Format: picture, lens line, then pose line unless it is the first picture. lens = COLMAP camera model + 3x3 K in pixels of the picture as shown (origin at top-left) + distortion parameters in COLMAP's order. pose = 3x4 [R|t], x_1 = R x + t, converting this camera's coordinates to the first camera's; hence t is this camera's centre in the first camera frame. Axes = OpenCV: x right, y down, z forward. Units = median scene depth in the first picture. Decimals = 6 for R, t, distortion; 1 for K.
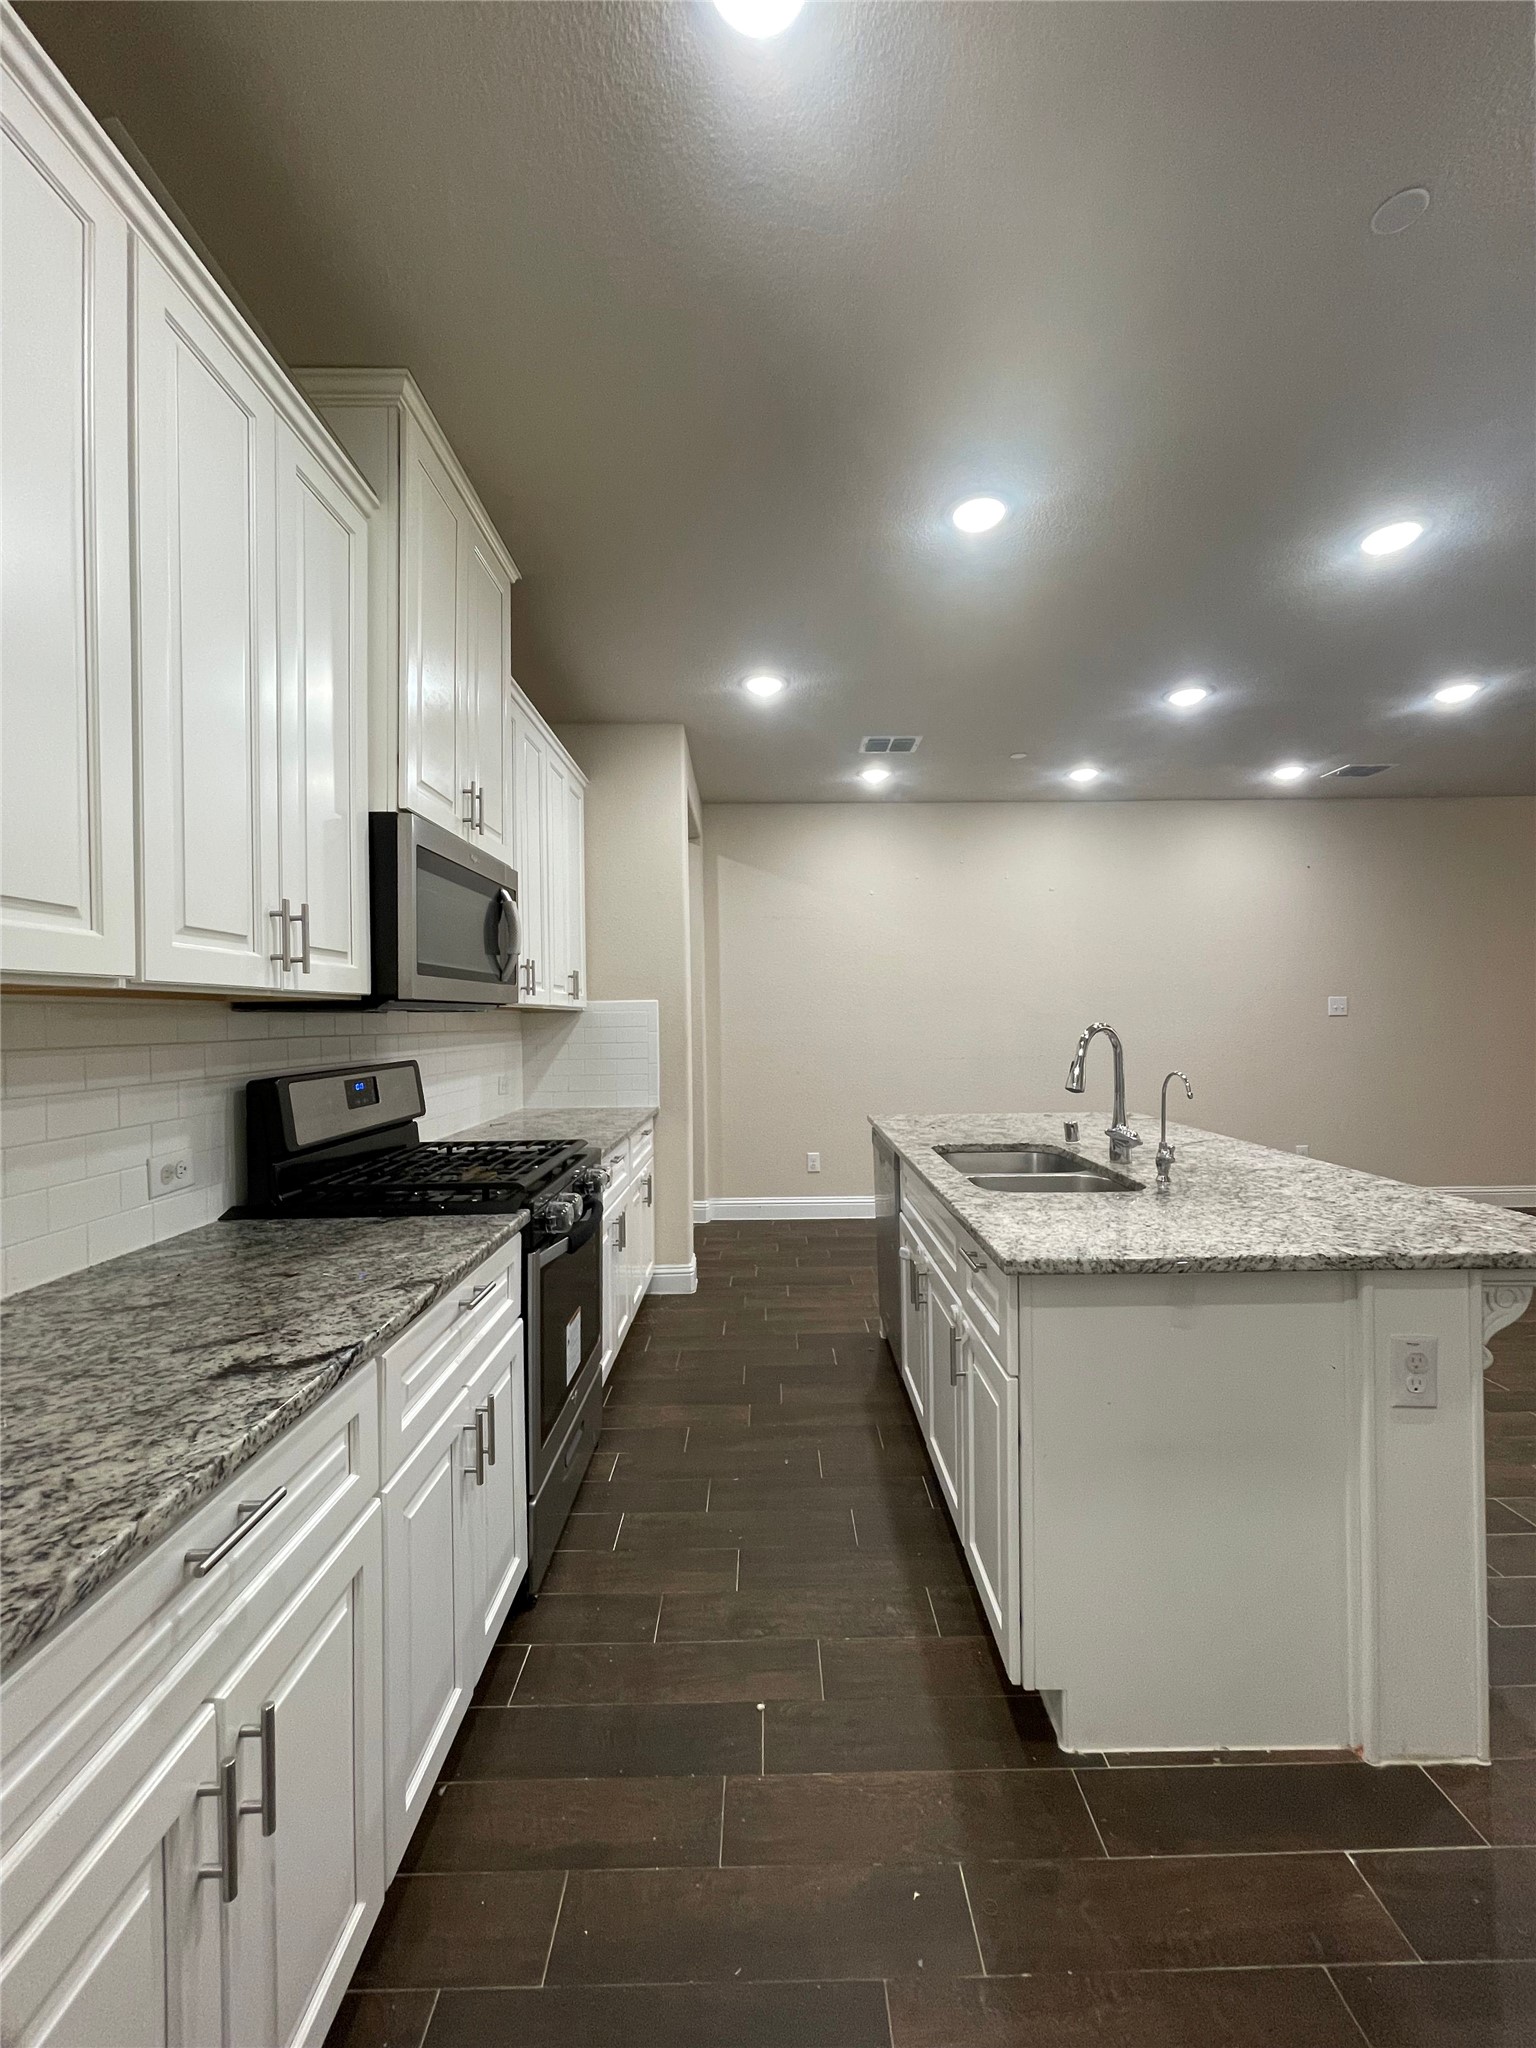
lens RADIAL K [[826.6, 0, 766.1], [0, 826.6, 1020.6], [0, 0, 1]] dist [-0.003028, 0.000253]
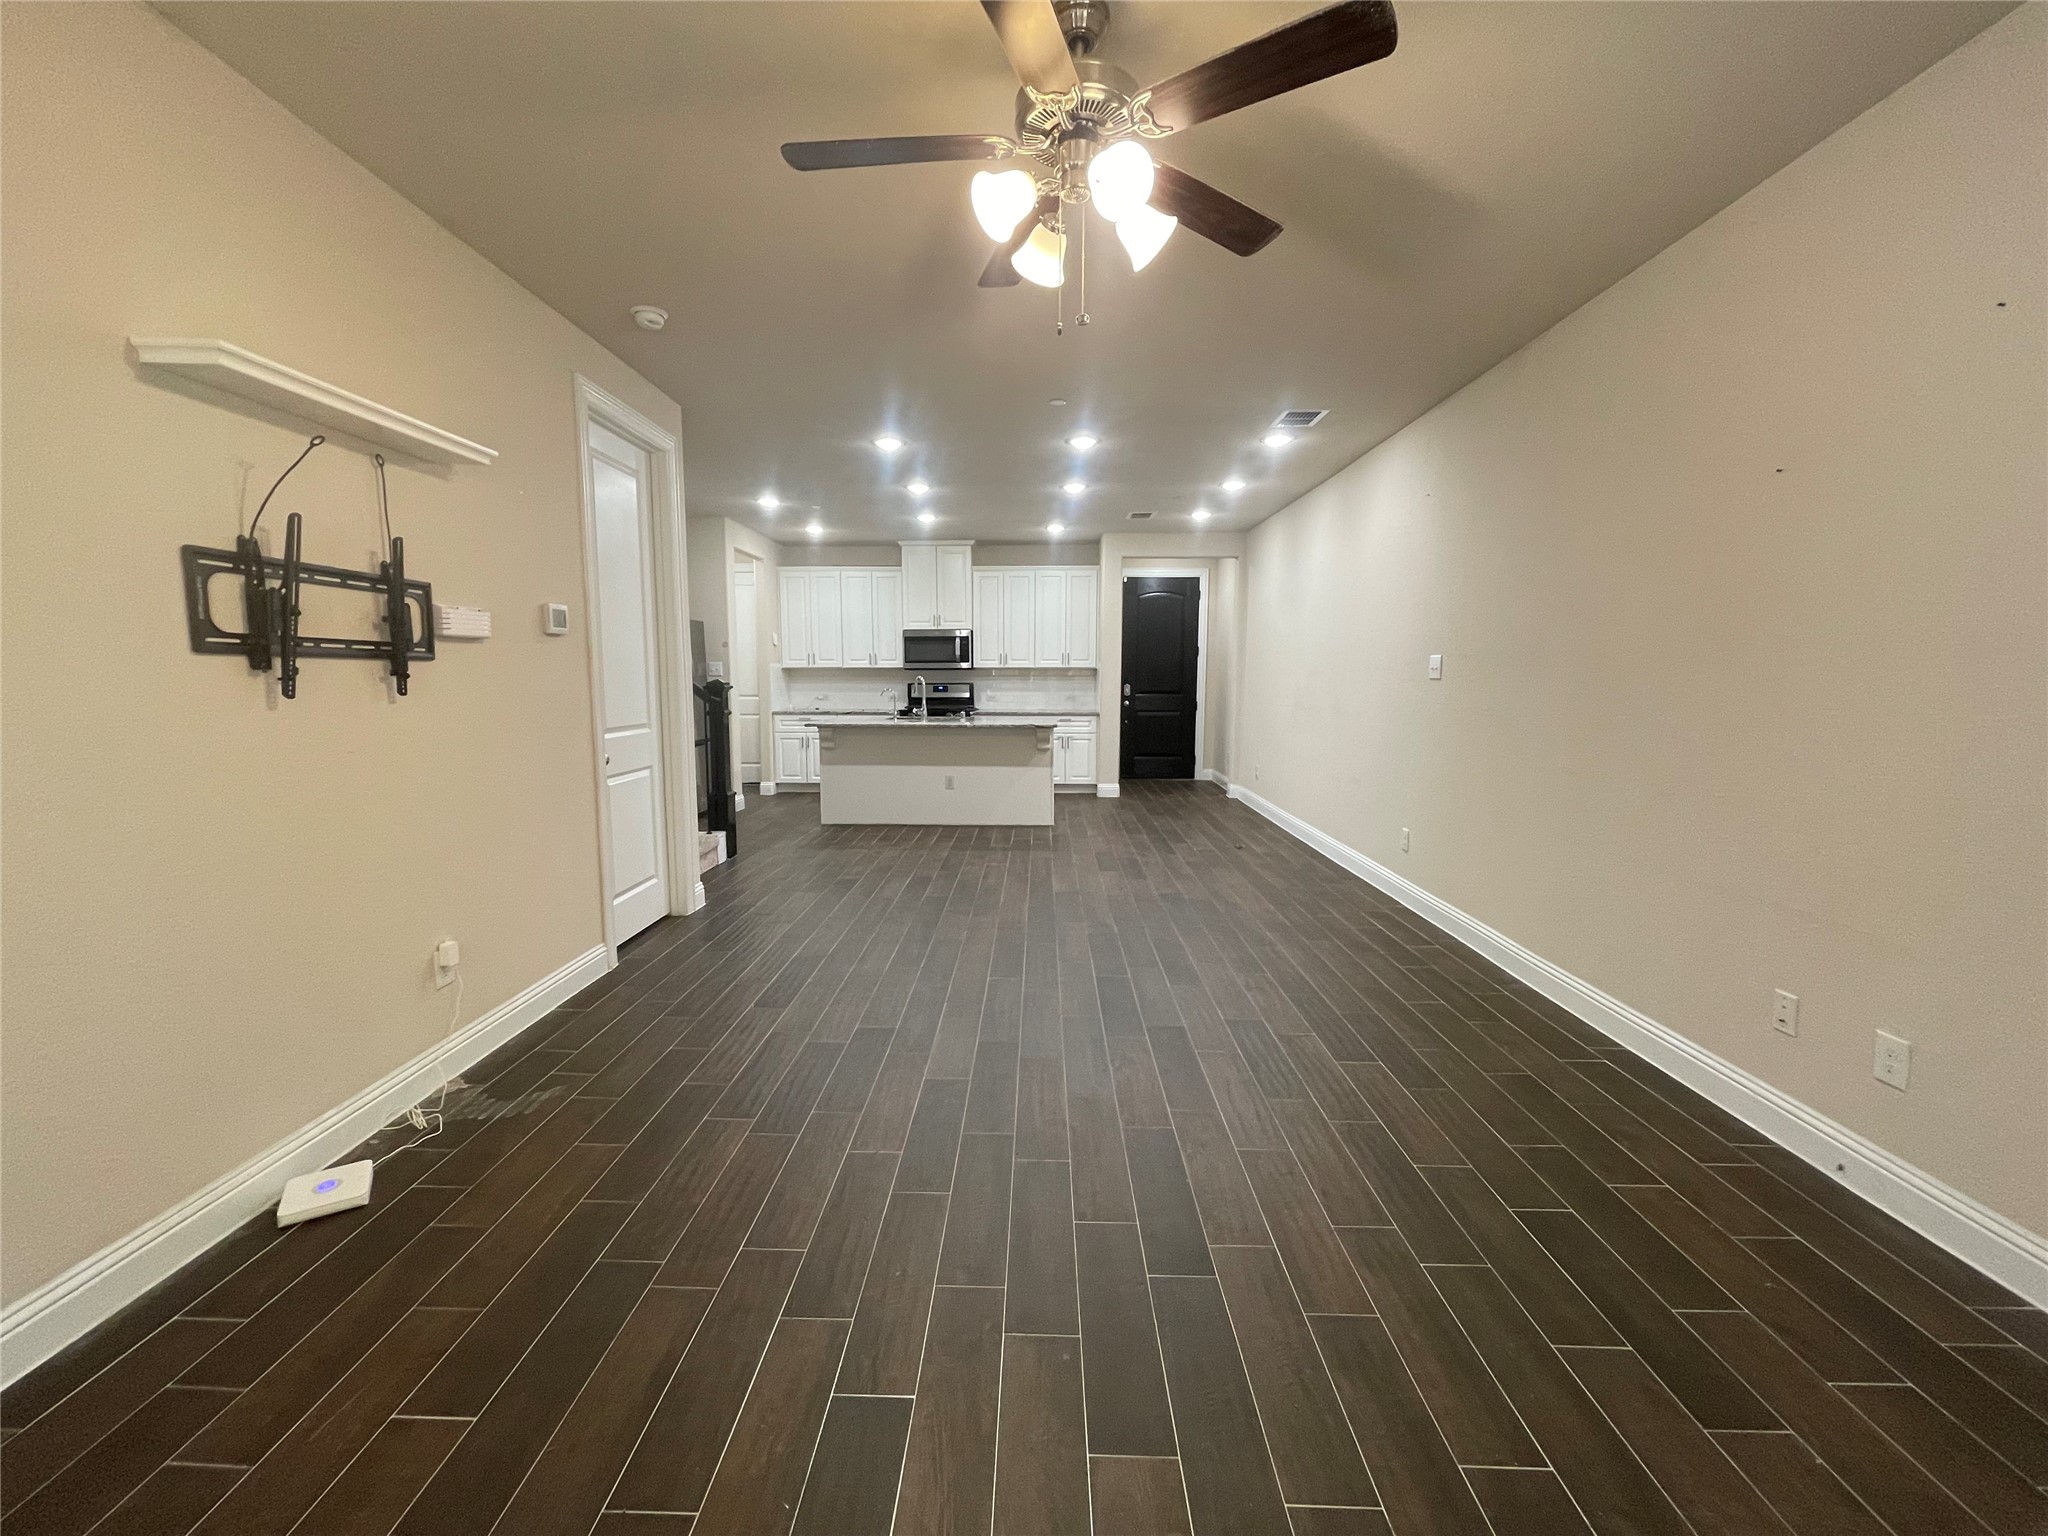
lens RADIAL K [[826.6, 0, 1010.1], [0, 826.6, 765.8], [0, 0, 1]] dist [-0.003028, 0.000253]
pose [[-0.048120, 0.125272, -0.990955, 4.781576], [-0.002151, 0.992089, 0.125520, -0.072494], [0.998839, 0.008171, -0.047470, 1.977918]]
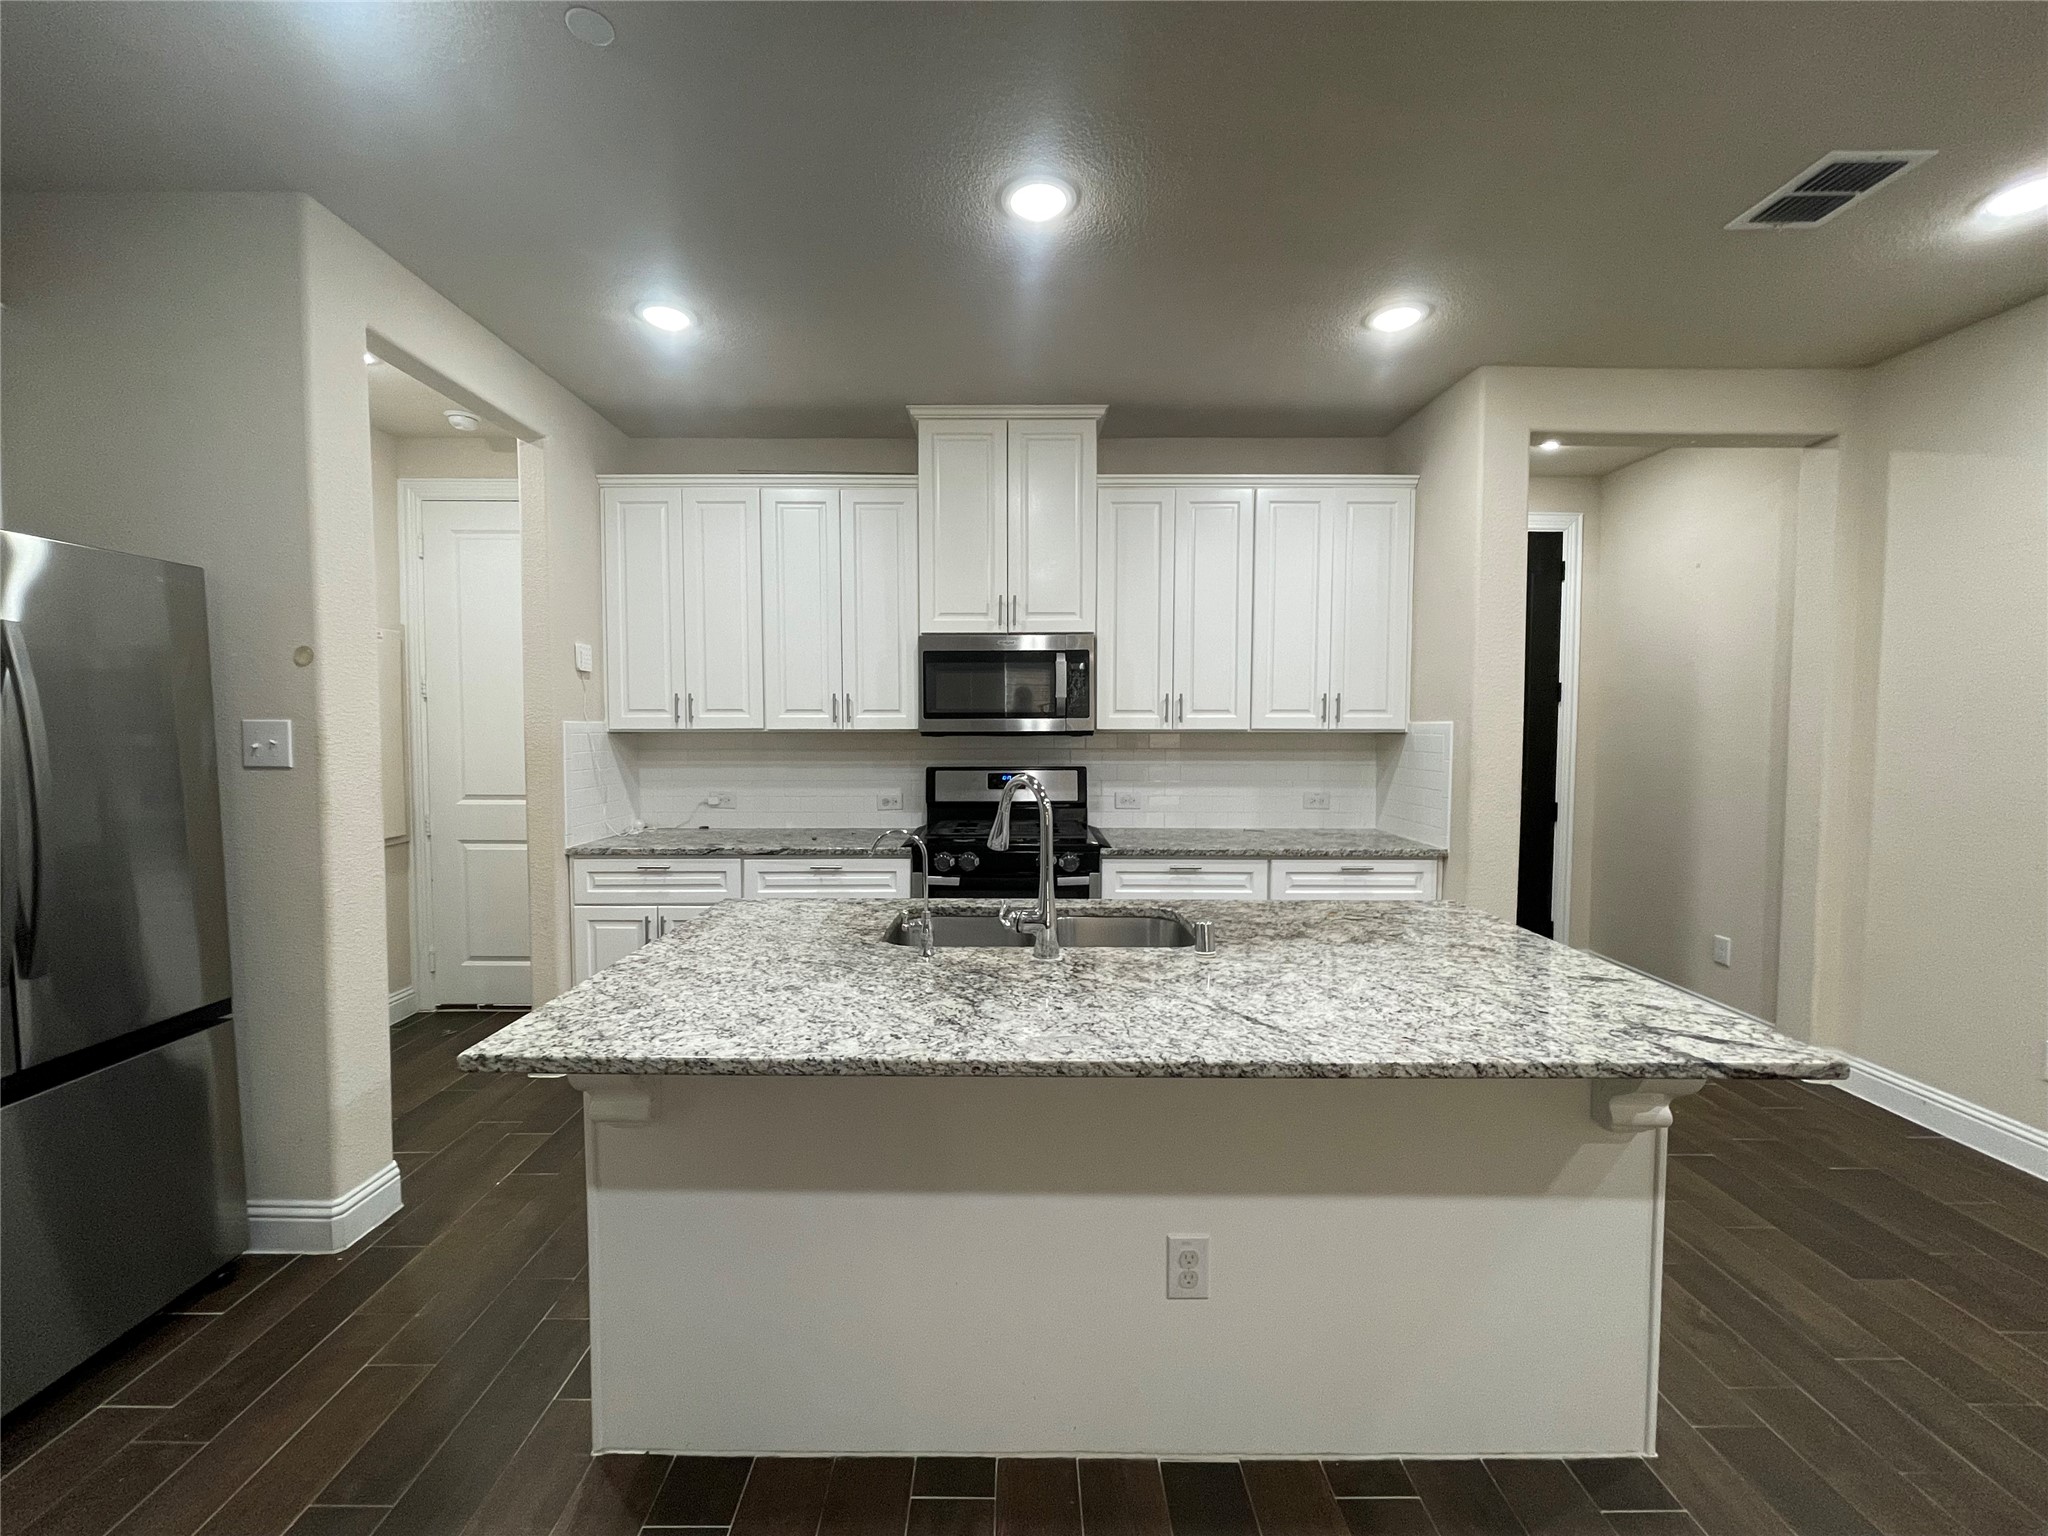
lens RADIAL K [[826.6, 0, 1017.1], [0, 826.6, 761.6], [0, 0, 1]] dist [-0.003028, 0.000253]
pose [[-0.006948, 0.059581, -0.998199, 1.585886], [-0.002905, 0.998218, 0.059602, -0.076077], [0.999972, 0.003313, -0.006763, 1.303431]]
